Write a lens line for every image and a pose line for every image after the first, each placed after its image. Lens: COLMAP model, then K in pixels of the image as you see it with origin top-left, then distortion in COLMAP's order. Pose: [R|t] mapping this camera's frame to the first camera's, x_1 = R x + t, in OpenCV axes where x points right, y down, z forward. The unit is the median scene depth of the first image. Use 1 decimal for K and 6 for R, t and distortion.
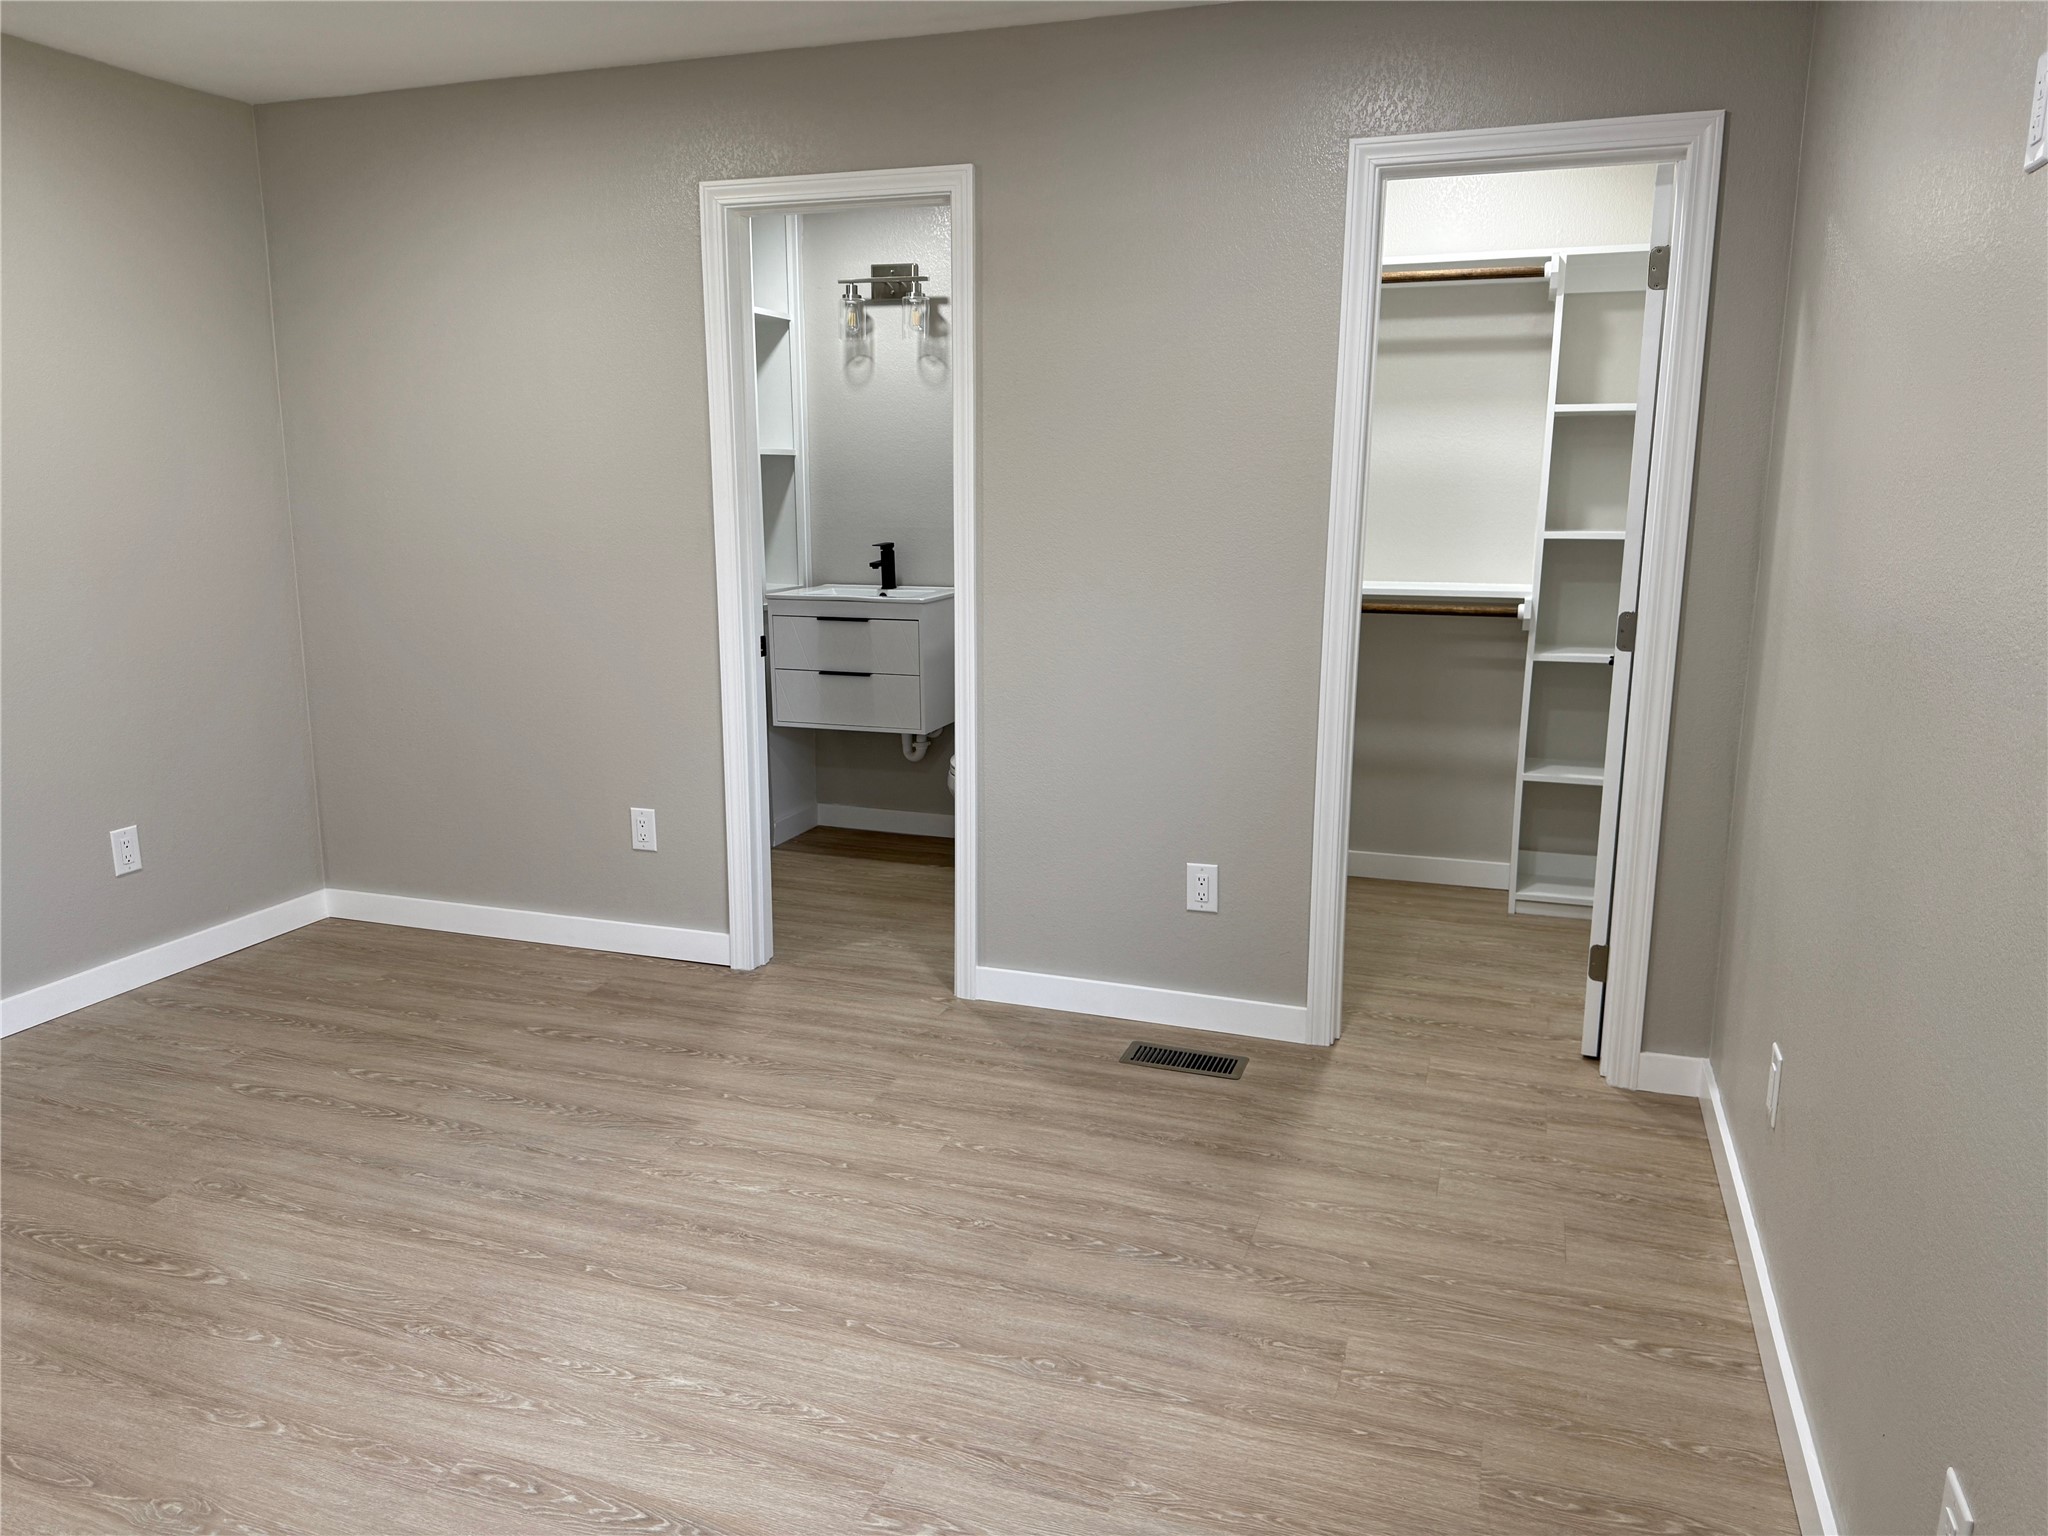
lens RADIAL K [[1455.4, 0, 1024.0], [0, 1455.4, 768.0], [0, 0, 1]] dist [0.074612, -0.104277]
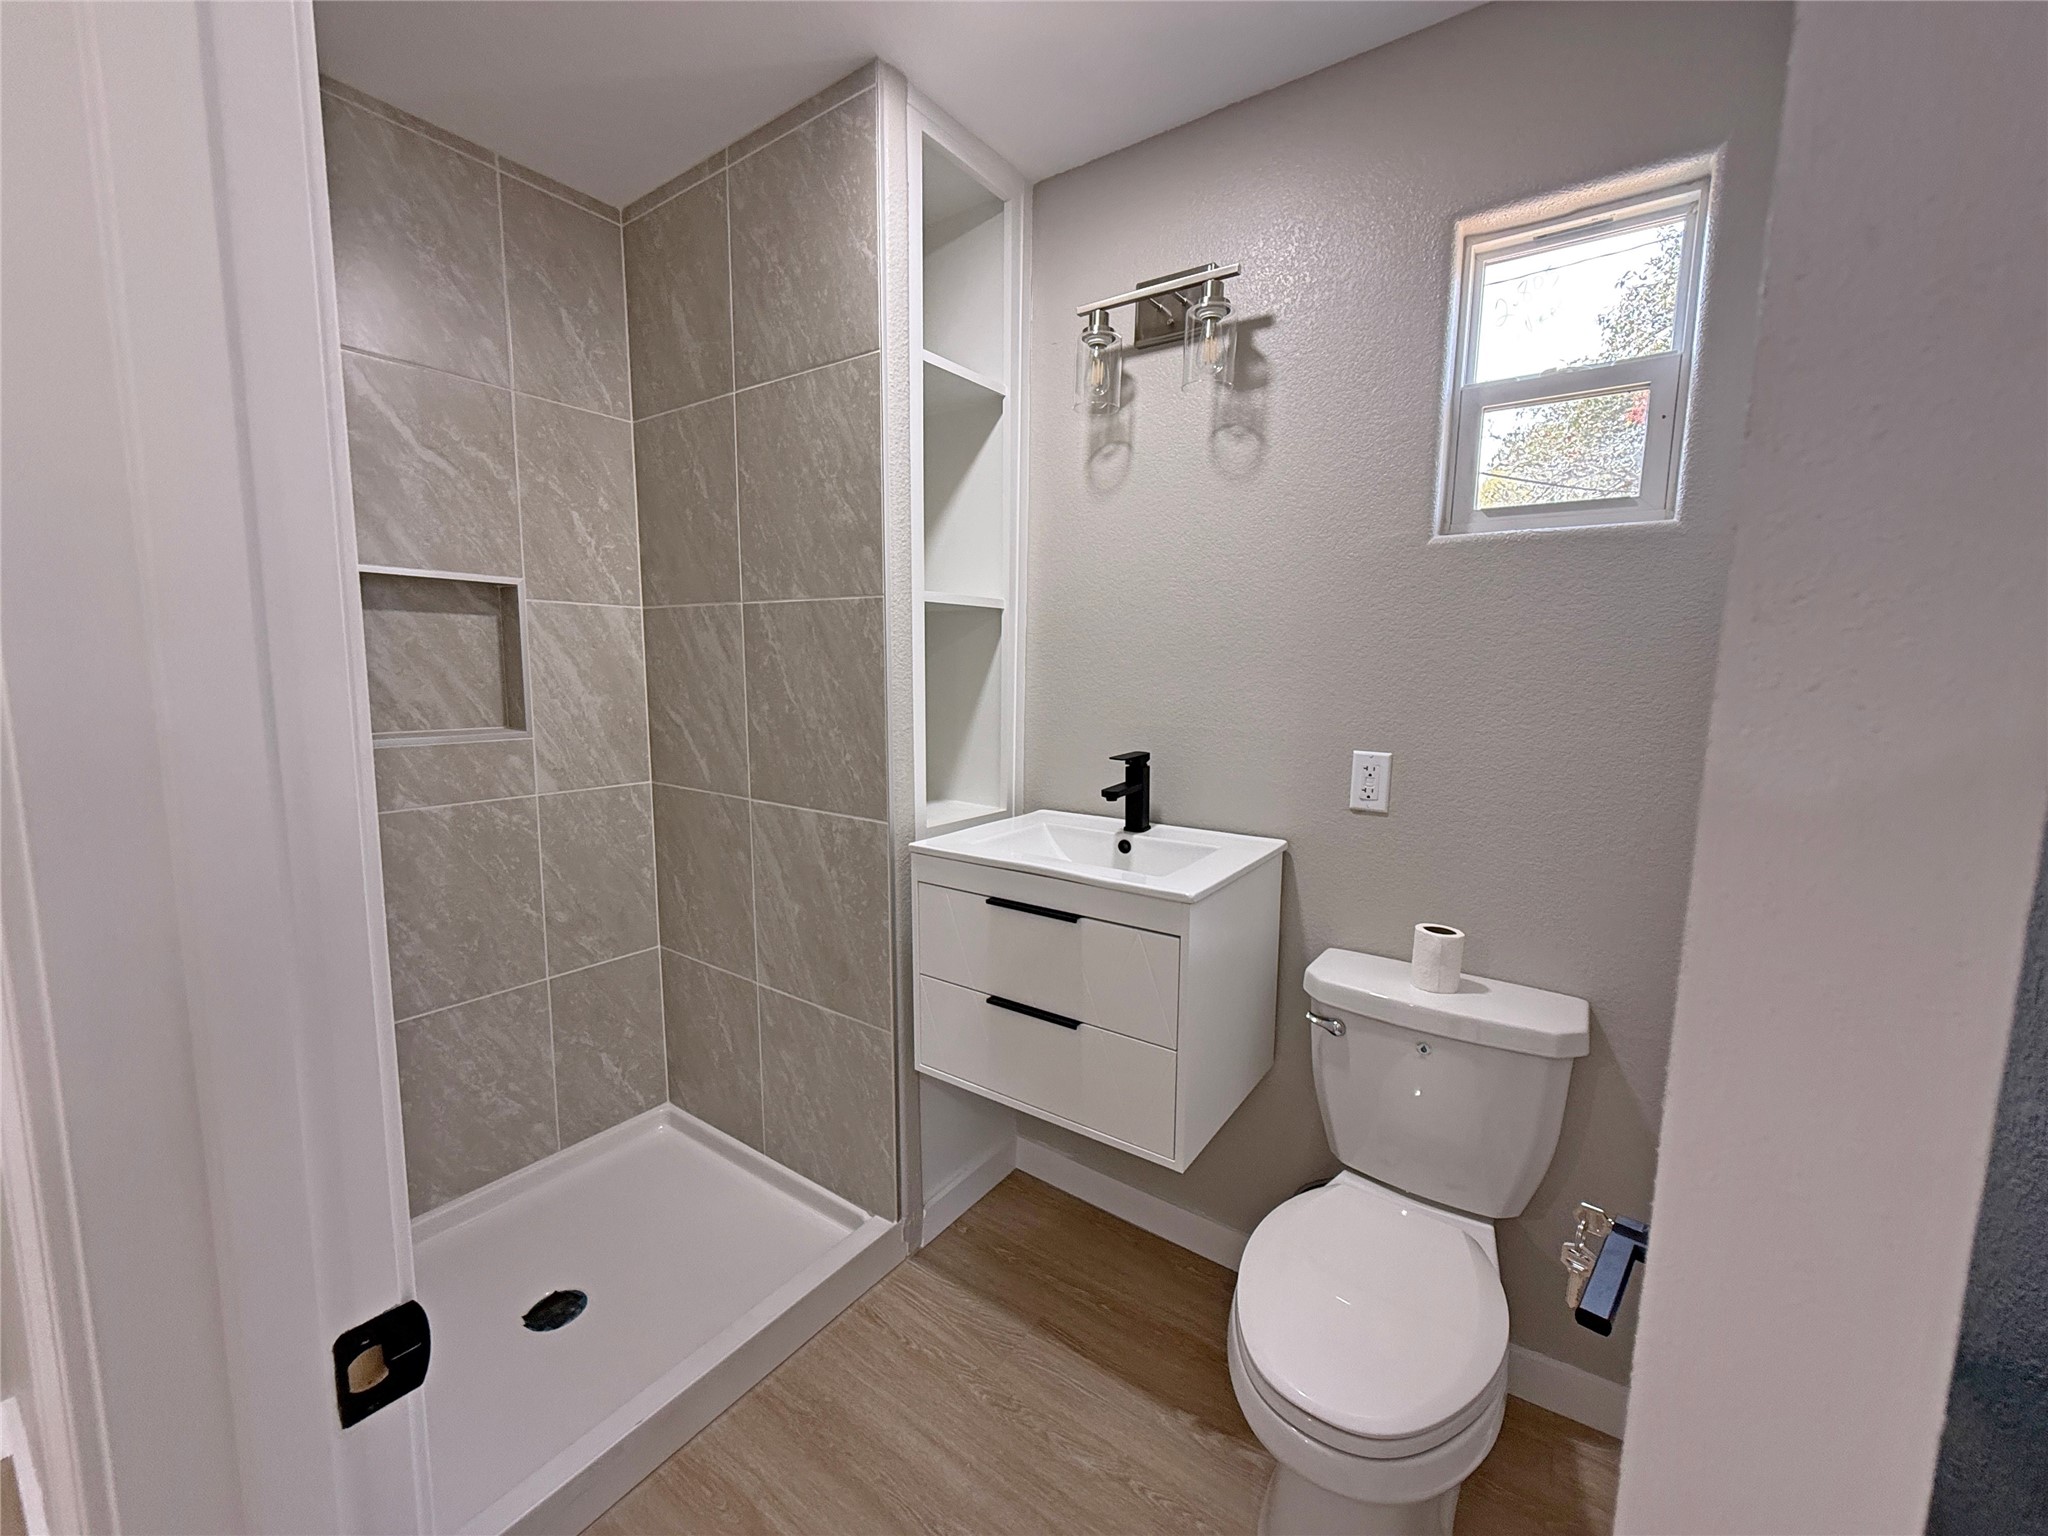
lens RADIAL K [[813.6, 0, 1024.0], [0, 813.6, 768.0], [0, 0, 1]] dist [-0.012151, 0.000013]
pose [[0.960871, 0.045548, -0.273225, -0.049992], [-0.069515, 0.994473, -0.078684, -0.122074], [0.268131, 0.094599, 0.958727, 0.692528]]
